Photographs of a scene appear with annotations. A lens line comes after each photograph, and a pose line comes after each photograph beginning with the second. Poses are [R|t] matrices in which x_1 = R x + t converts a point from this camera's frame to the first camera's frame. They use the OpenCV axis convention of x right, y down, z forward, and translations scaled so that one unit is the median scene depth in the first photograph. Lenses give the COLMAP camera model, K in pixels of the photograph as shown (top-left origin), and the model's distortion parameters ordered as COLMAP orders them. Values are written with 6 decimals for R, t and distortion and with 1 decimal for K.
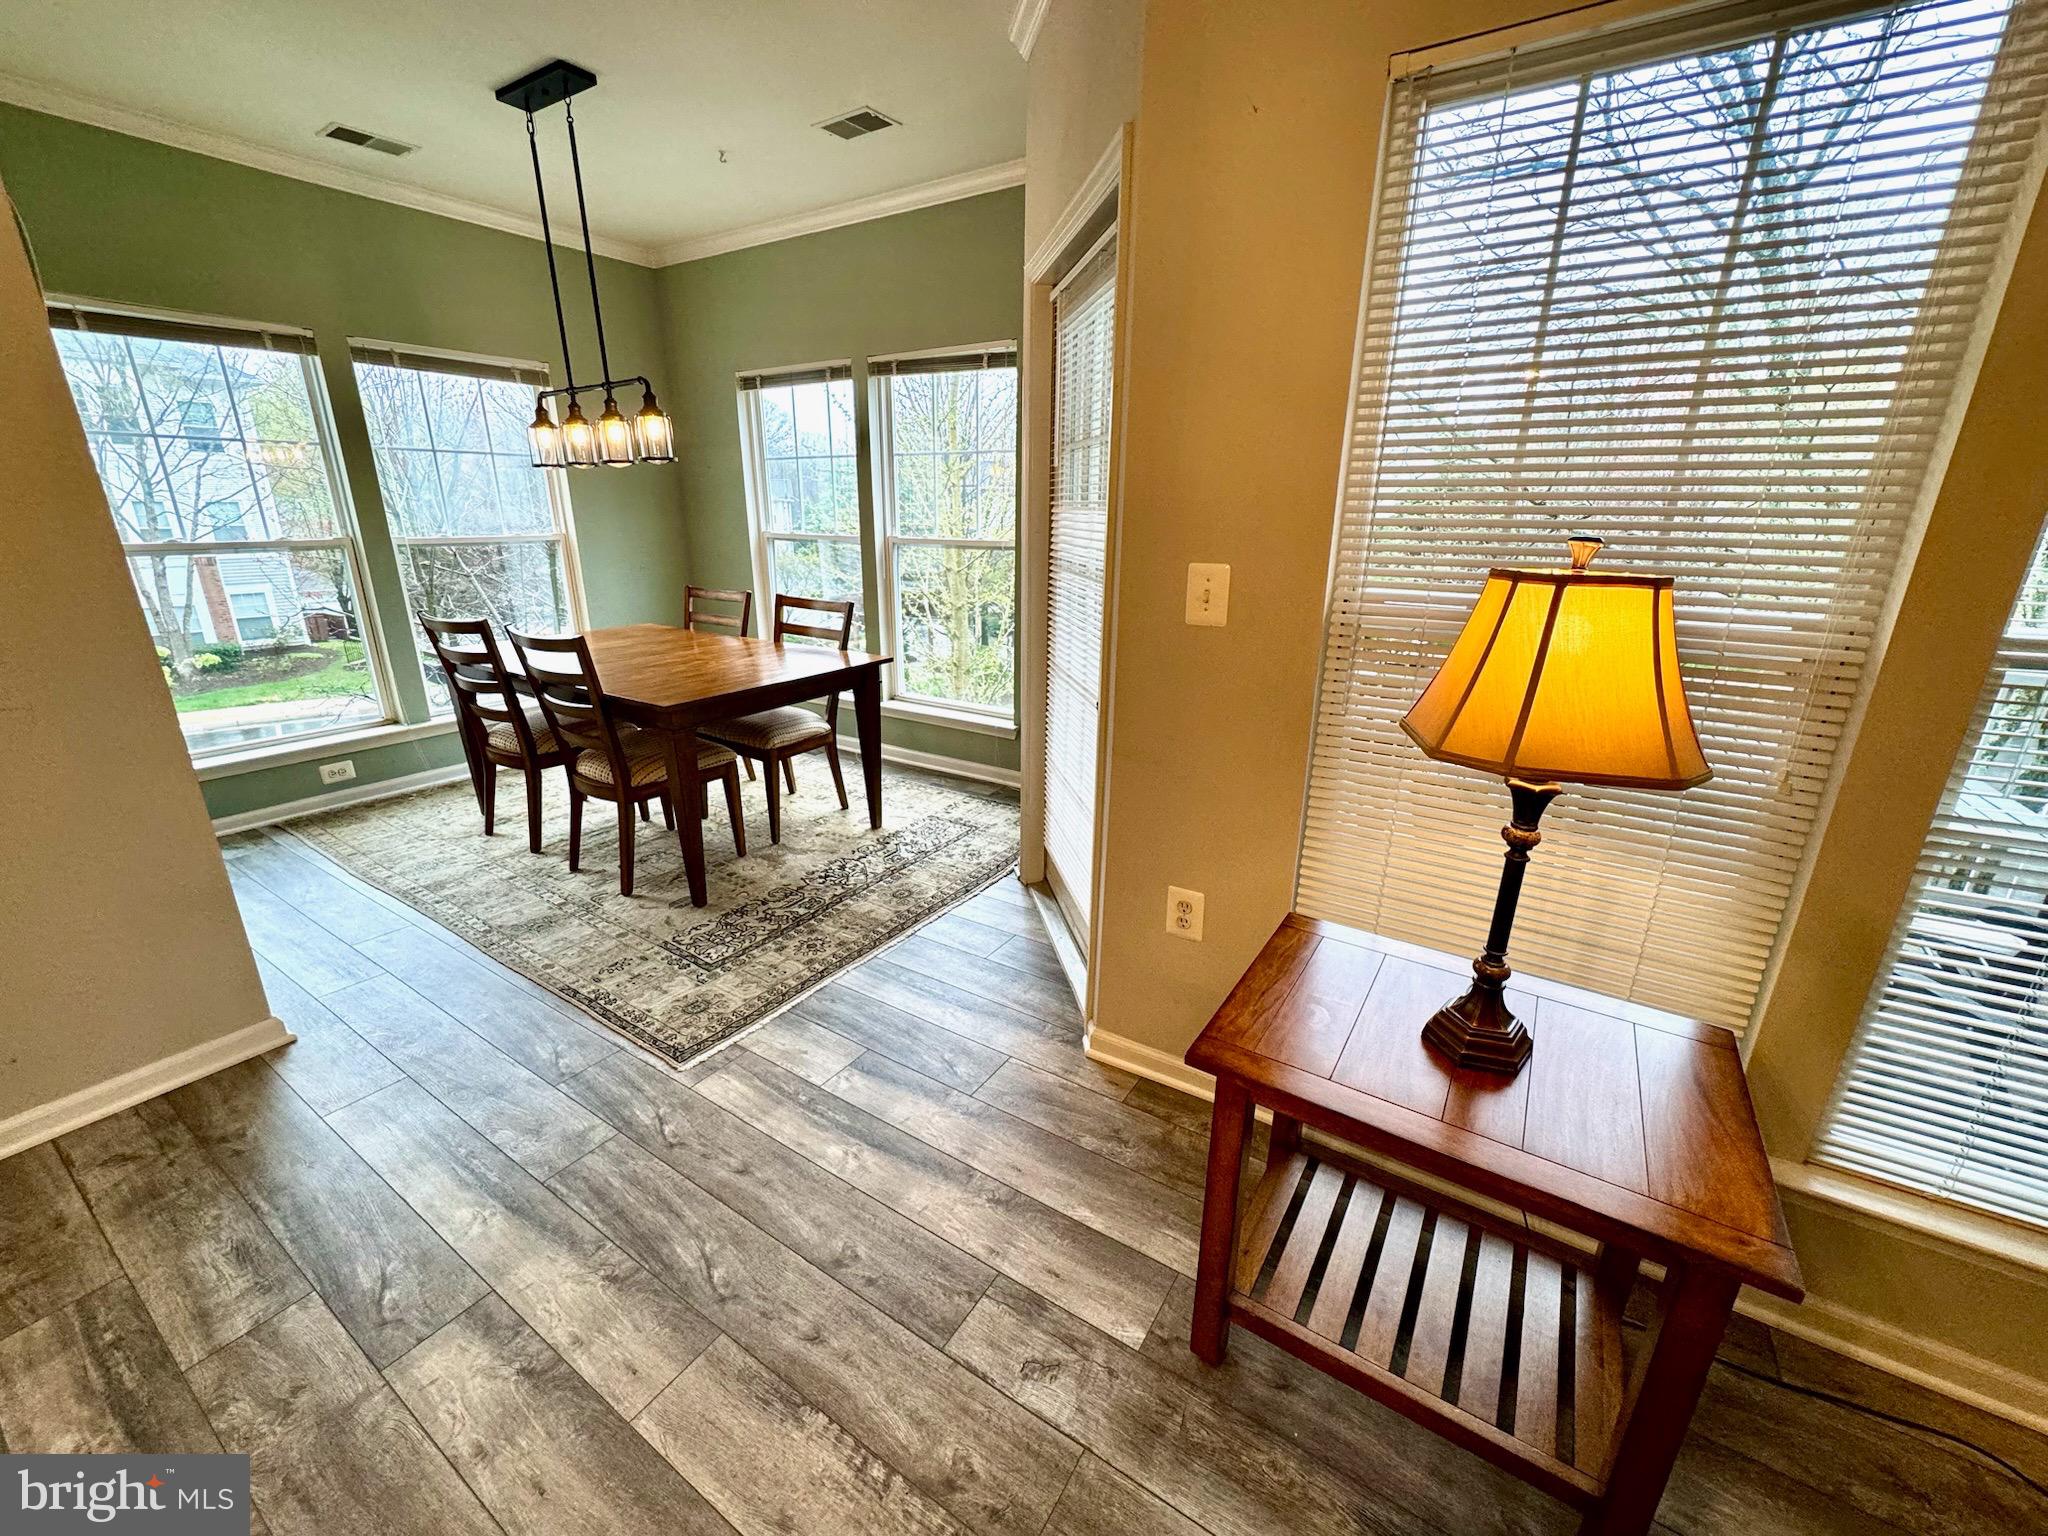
lens RADIAL K [[817.7, 0, 1024.6], [0, 817.7, 766.3], [0, 0, 1]] dist [-0.002084, 0.000273]
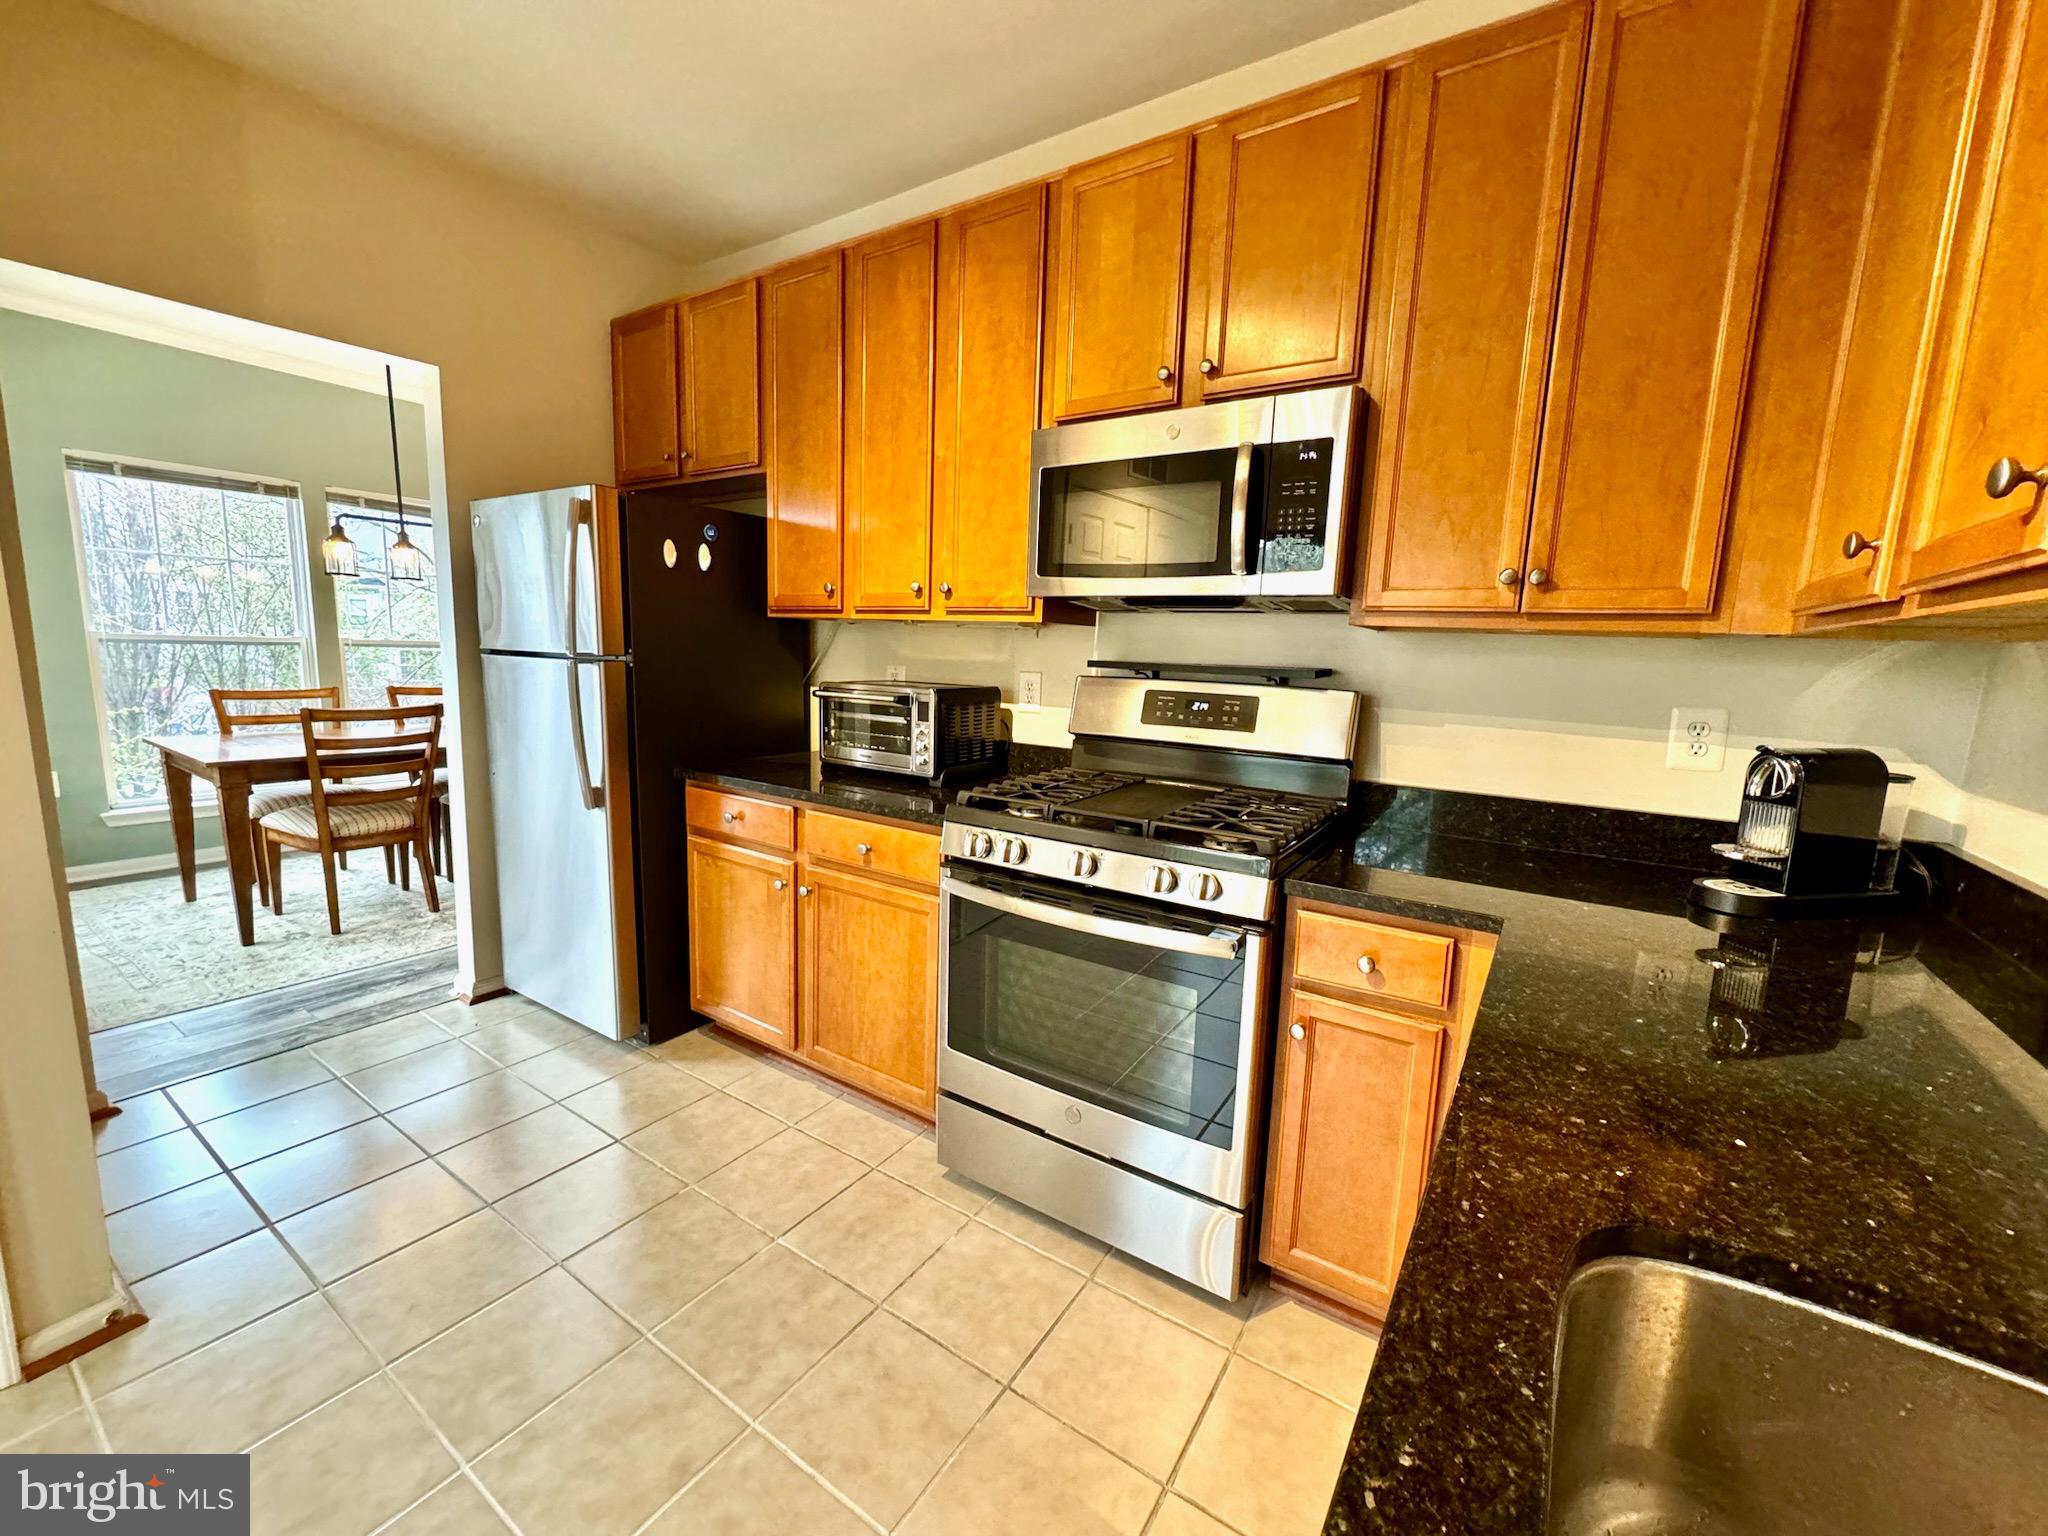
lens RADIAL K [[817.7, 0, 1024.6], [0, 817.7, 766.3], [0, 0, 1]] dist [-0.002084, 0.000273]
pose [[0.009877, -0.149968, 0.988642, -1.674520], [0.271209, 0.952032, 0.141705, -0.023452], [-0.962470, 0.266729, 0.050076, 0.115085]]
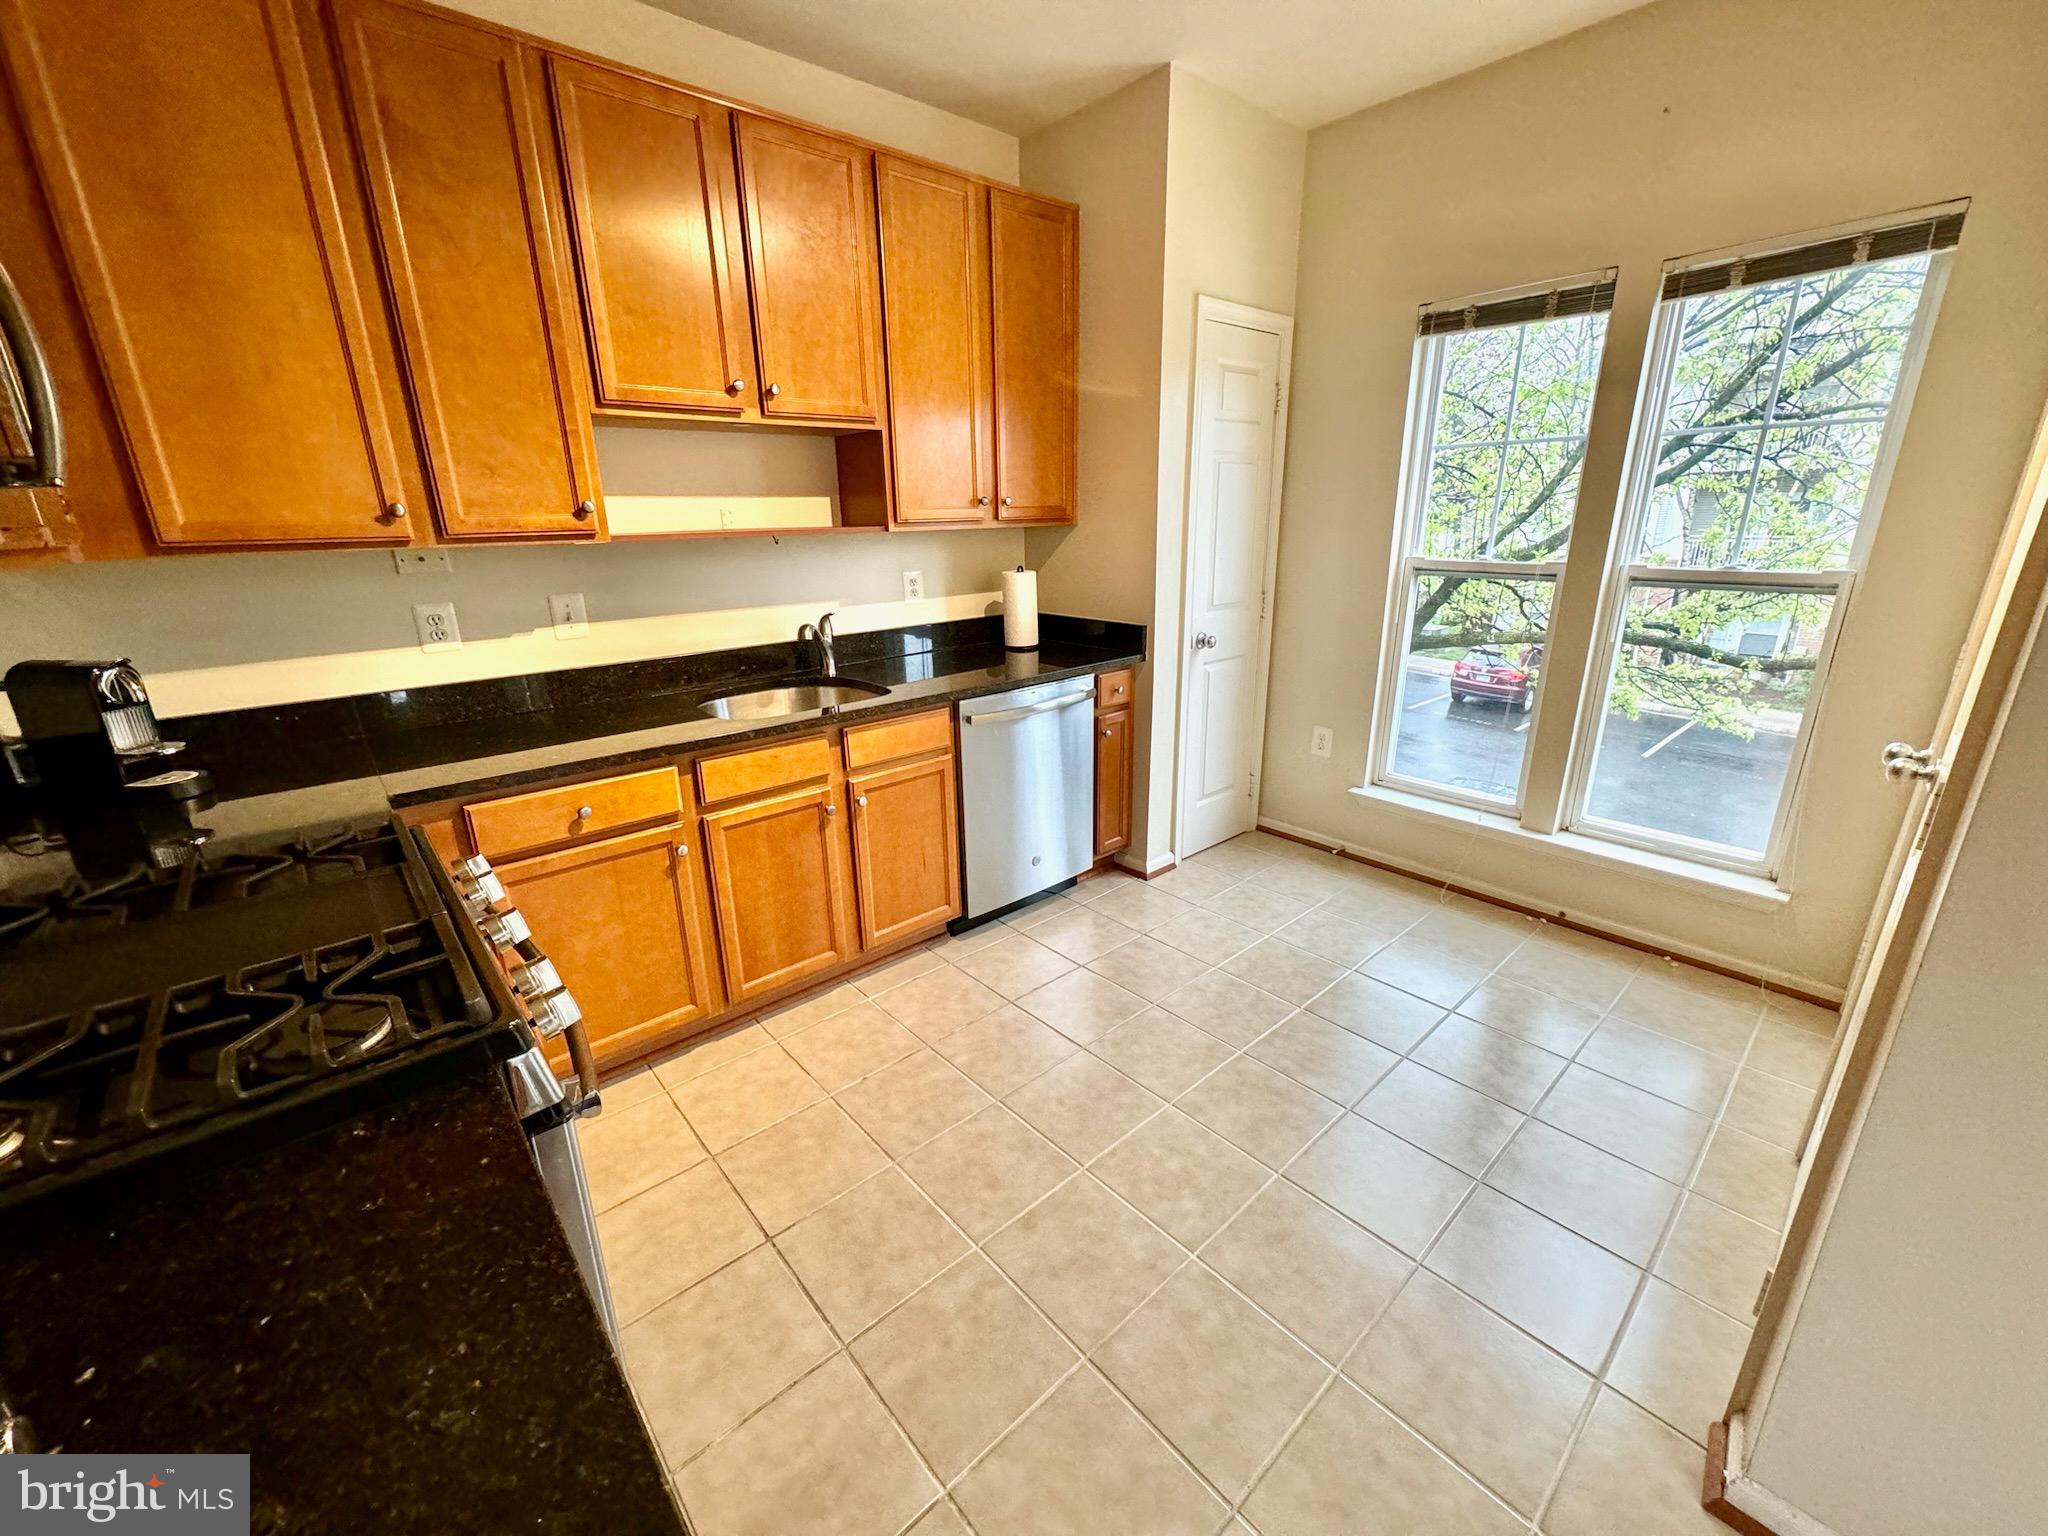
lens RADIAL K [[817.7, 0, 1024.6], [0, 817.7, 766.3], [0, 0, 1]] dist [-0.002084, 0.000273]
pose [[-0.265478, 0.285804, -0.920781, -0.957729], [-0.278883, 0.891458, 0.357109, -0.133695], [0.922901, 0.351595, -0.156957, 0.355294]]
